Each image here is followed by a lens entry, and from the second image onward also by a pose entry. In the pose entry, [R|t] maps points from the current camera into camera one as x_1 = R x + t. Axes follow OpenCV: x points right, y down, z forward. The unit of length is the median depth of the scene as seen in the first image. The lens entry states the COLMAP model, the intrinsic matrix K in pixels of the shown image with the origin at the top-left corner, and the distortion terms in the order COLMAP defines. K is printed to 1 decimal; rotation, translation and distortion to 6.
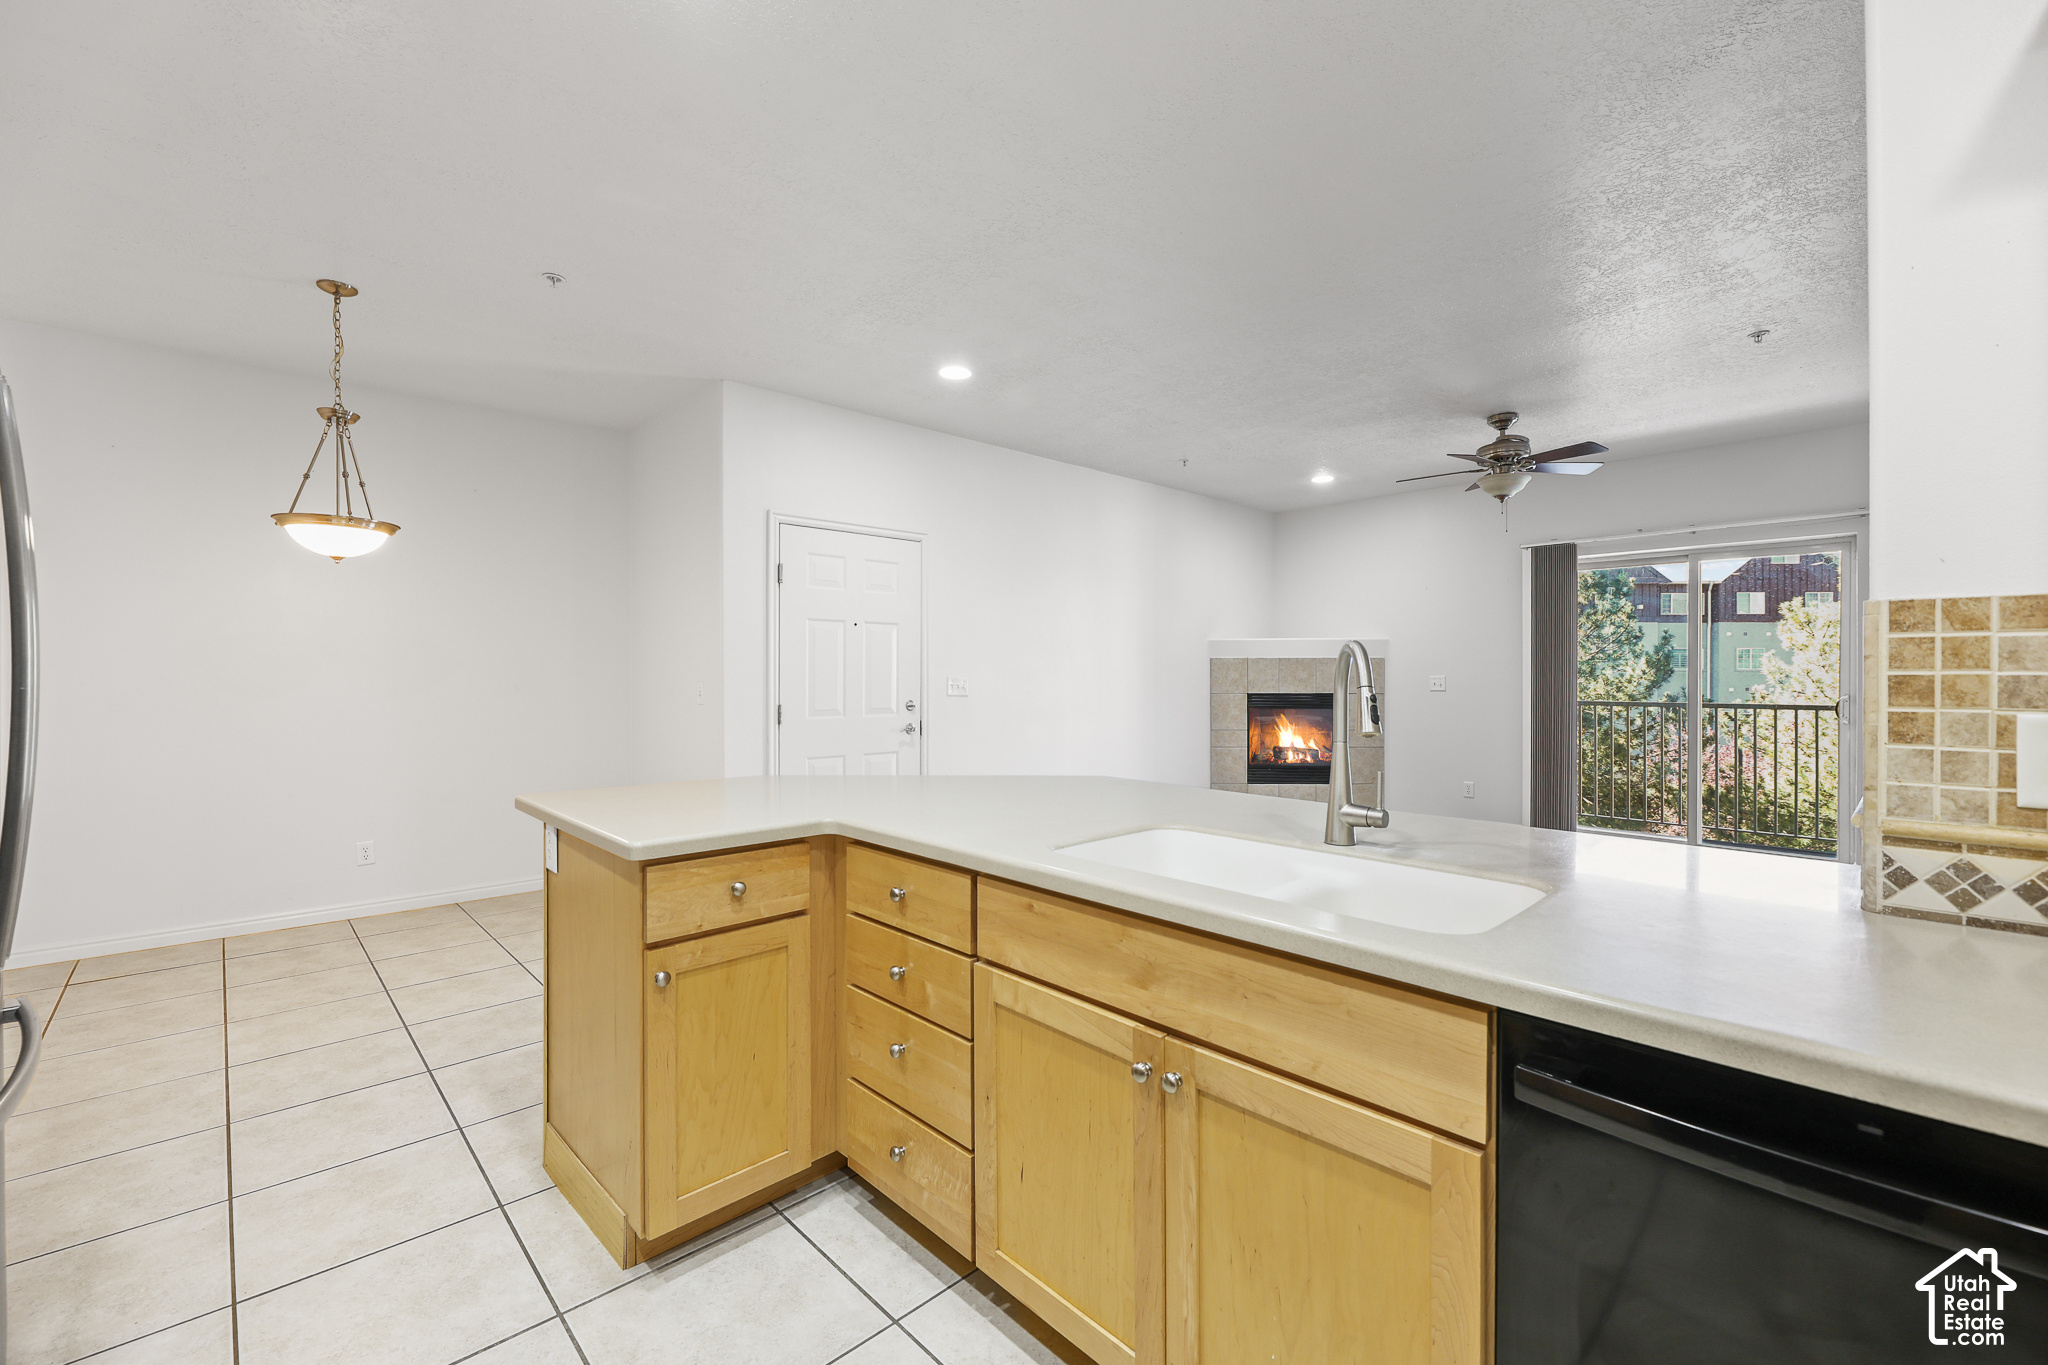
lens RADIAL K [[858.7, 0, 1039.7], [0, 858.7, 676.8], [0, 0, 1]] dist [-0.001126, -0.001239]
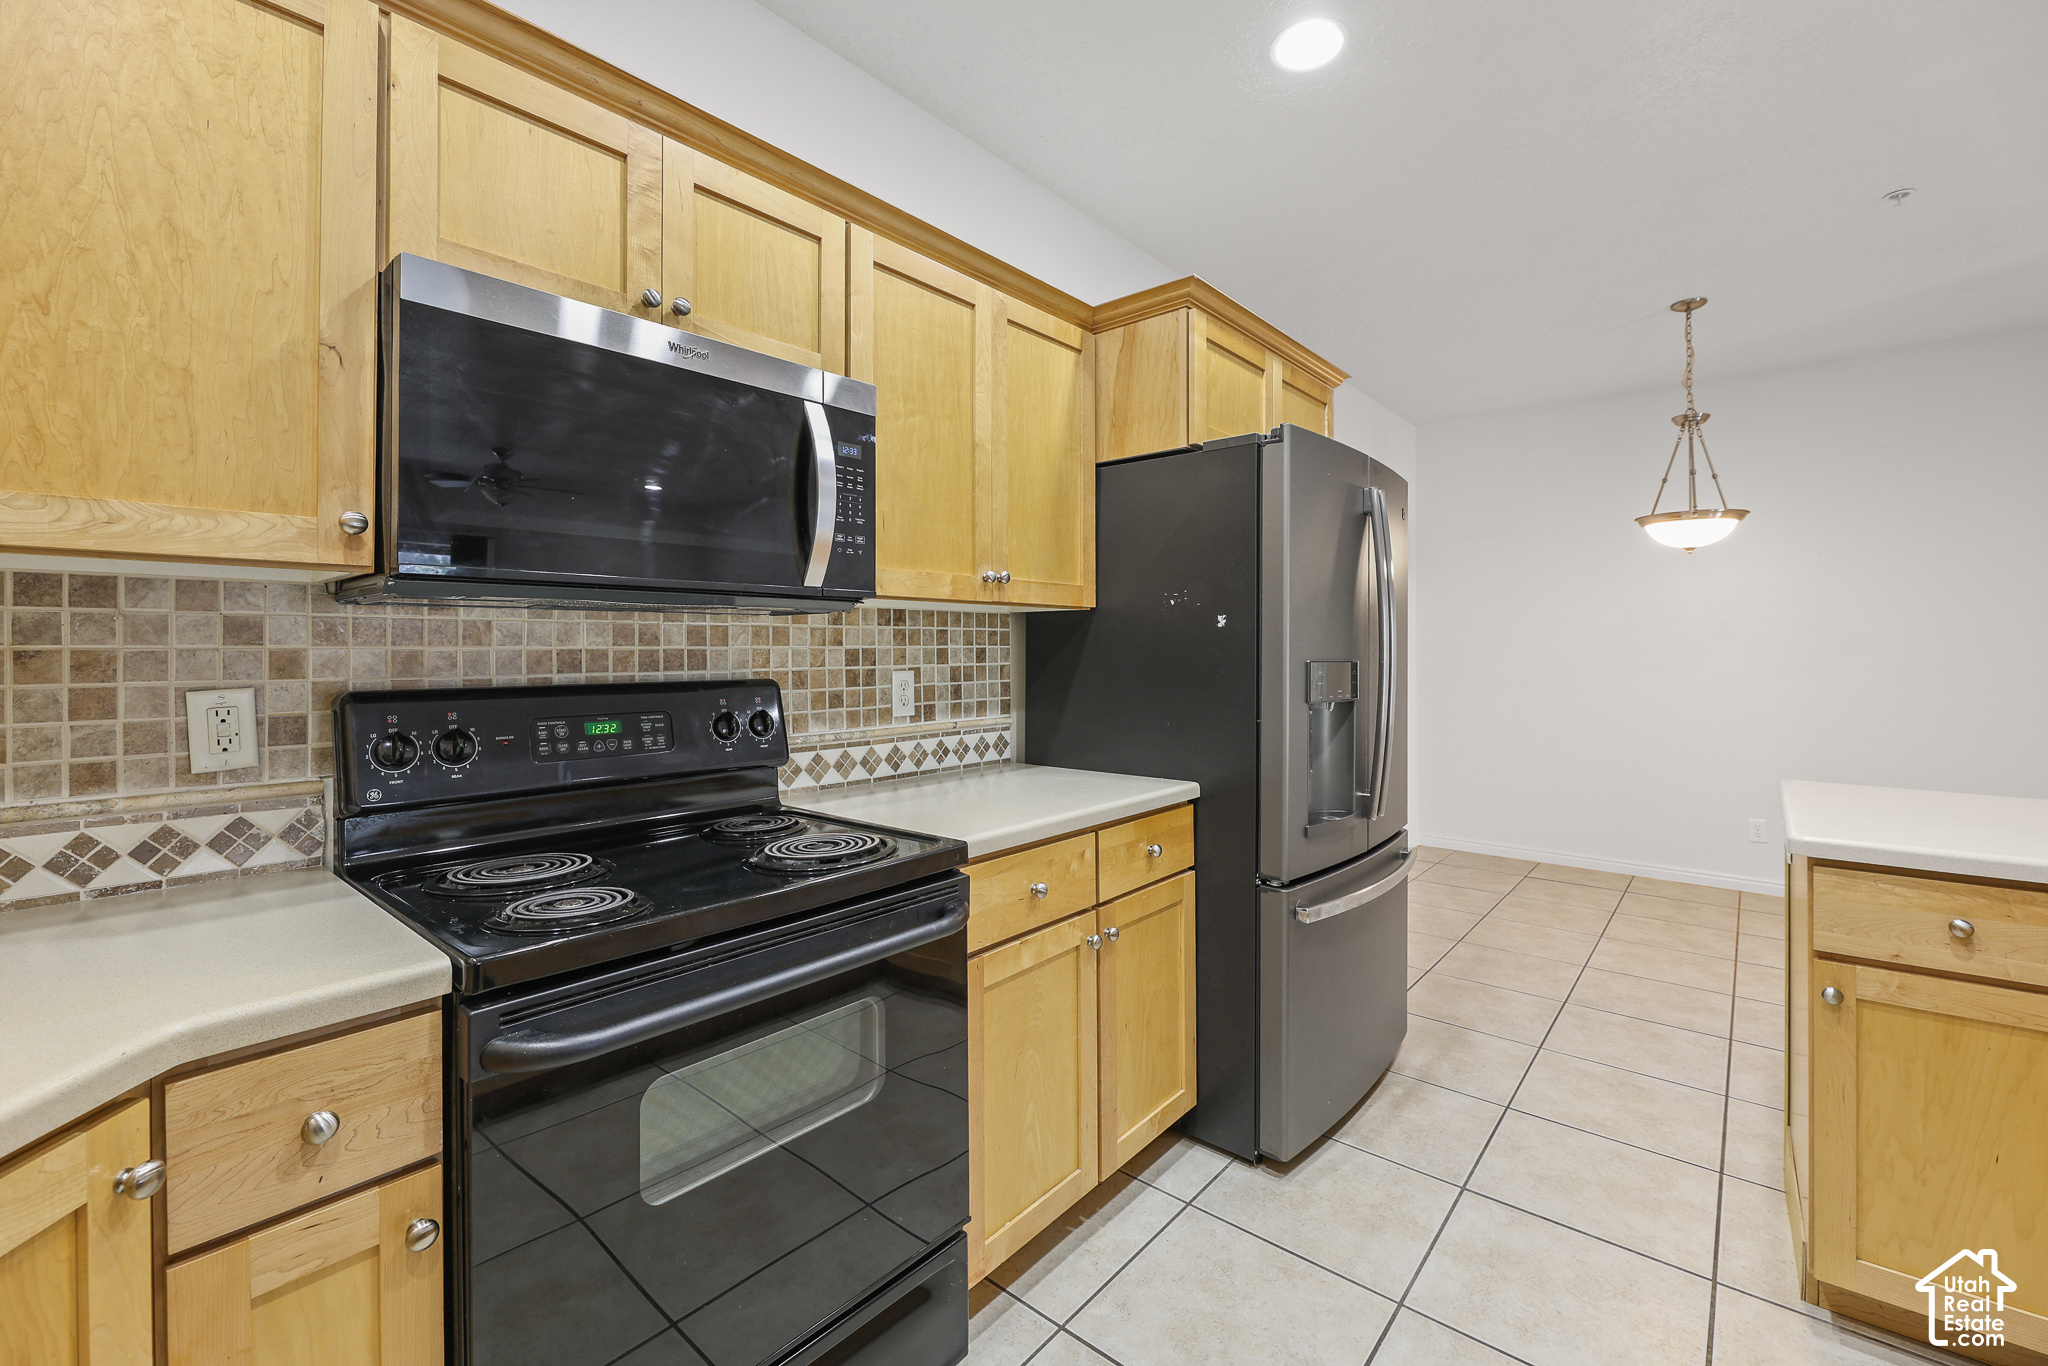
lens RADIAL K [[858.7, 0, 997.5], [0, 858.7, 650.9], [0, 0, 1]] dist [-0.001126, -0.001239]
pose [[0.067581, -0.003113, -0.997709, 0.146700], [-0.005670, 0.999978, -0.003505, 0.000728], [0.997698, 0.005894, 0.067562, 0.027562]]
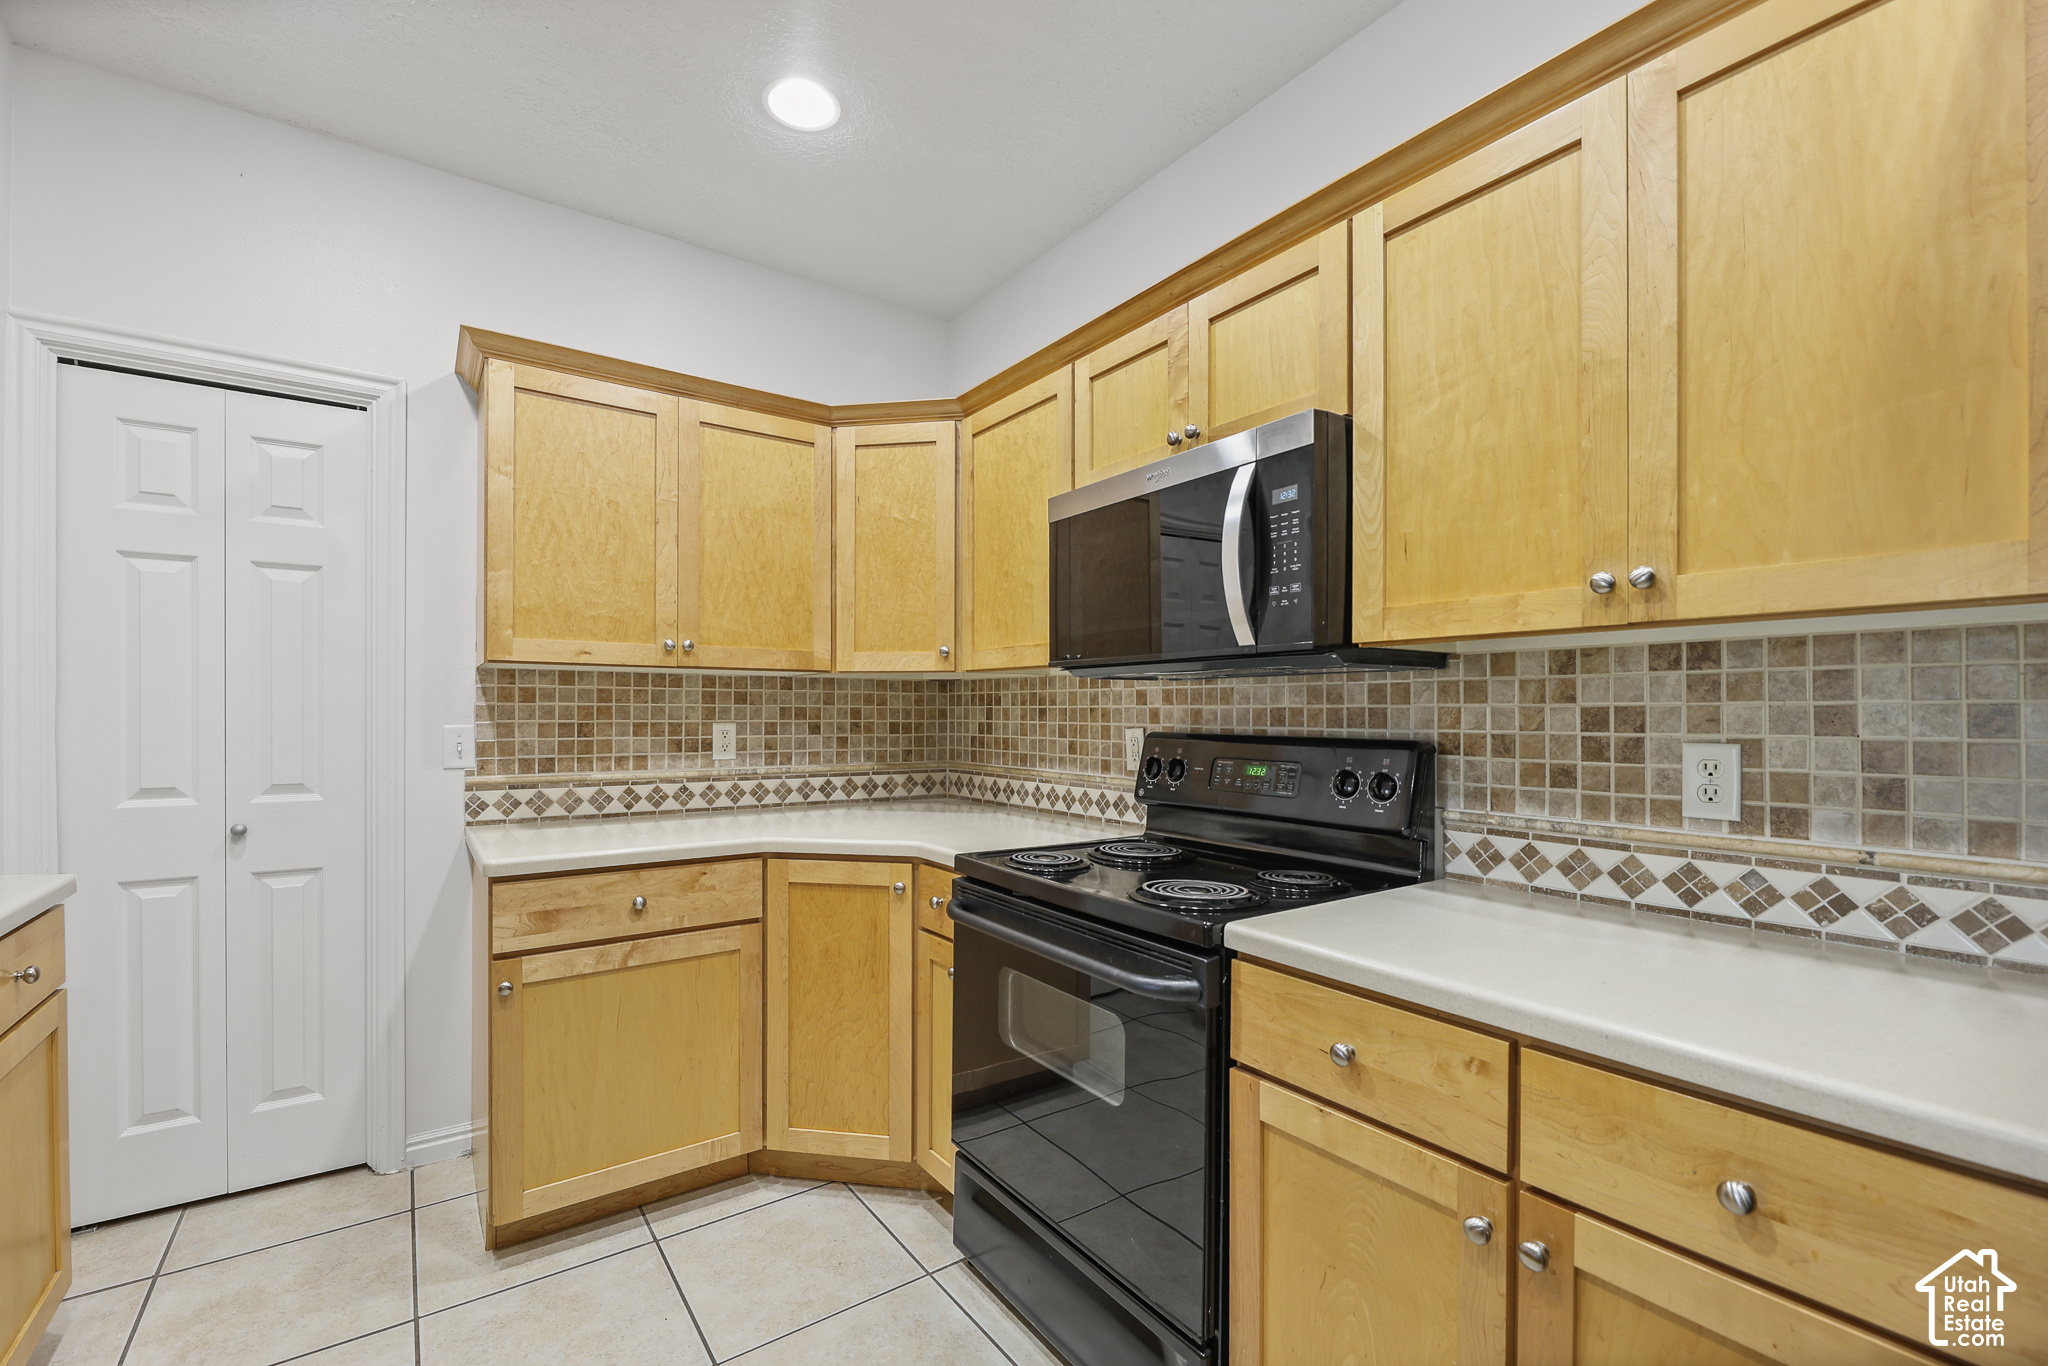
lens RADIAL K [[858.7, 0, 1051.8], [0, 858.7, 716.4], [0, 0, 1]] dist [-0.001126, -0.001239]
pose [[-0.991028, -0.008787, 0.133365, -0.144800], [-0.006912, 0.999871, 0.014517, -0.001063], [-0.133475, 0.013465, -0.990961, 0.311497]]
